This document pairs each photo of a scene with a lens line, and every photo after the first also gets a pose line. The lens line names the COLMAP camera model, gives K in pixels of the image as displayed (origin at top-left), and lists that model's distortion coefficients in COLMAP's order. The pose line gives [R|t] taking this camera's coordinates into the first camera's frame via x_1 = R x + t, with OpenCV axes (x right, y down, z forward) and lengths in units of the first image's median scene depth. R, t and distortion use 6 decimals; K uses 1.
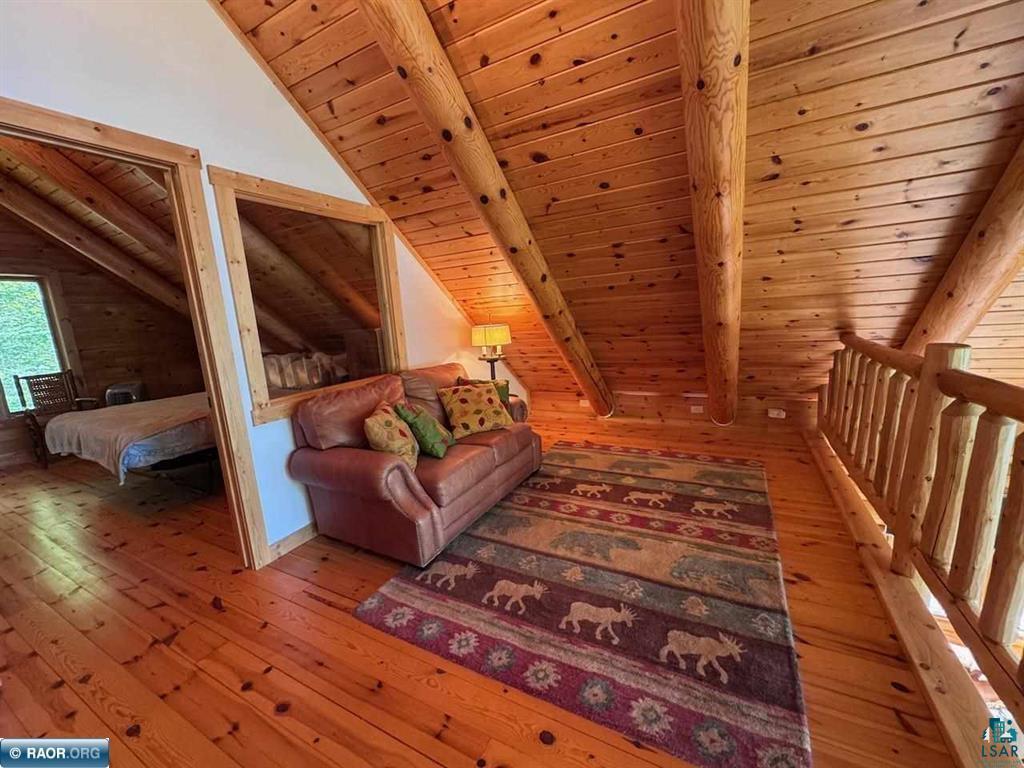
lens RADIAL K [[410.8, 0, 505.1], [0, 410.8, 388.6], [0, 0, 1]] dist [-0.002152, 0.000347]
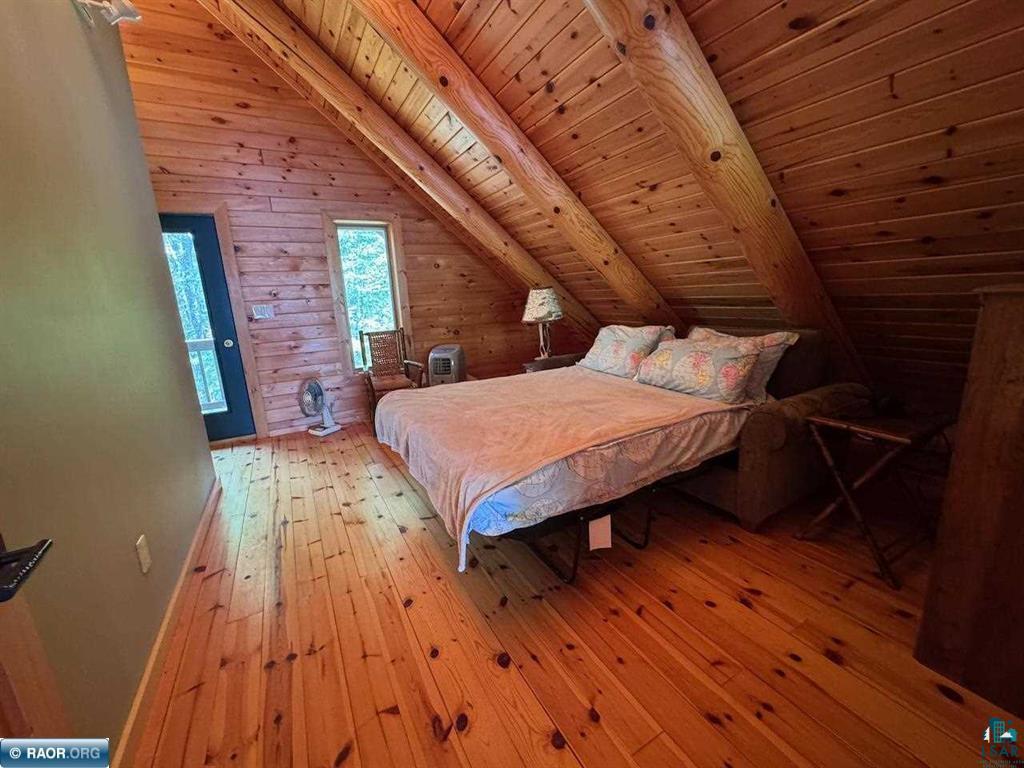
lens RADIAL K [[410.8, 0, 513.6], [0, 410.8, 383.8], [0, 0, 1]] dist [-0.002152, 0.000347]
pose [[0.852616, 0.135093, -0.504773, -0.390874], [-0.097778, 0.990187, 0.099848, -0.040532], [0.513308, -0.035777, 0.857458, 0.357096]]
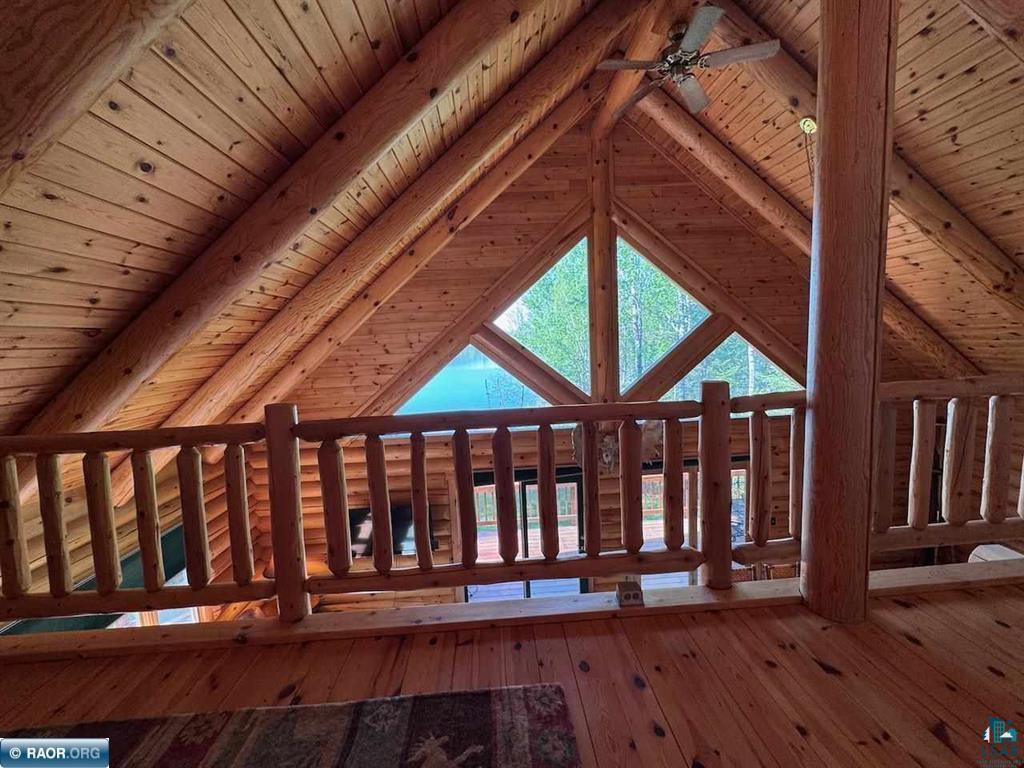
lens RADIAL K [[410.8, 0, 511.9], [0, 410.8, 386.0], [0, 0, 1]] dist [-0.002152, 0.000347]
pose [[-0.531443, -0.008008, 0.847056, -0.090171], [0.228298, 0.961601, 0.152326, -0.065169], [-0.815750, 0.274334, -0.509208, 0.364022]]
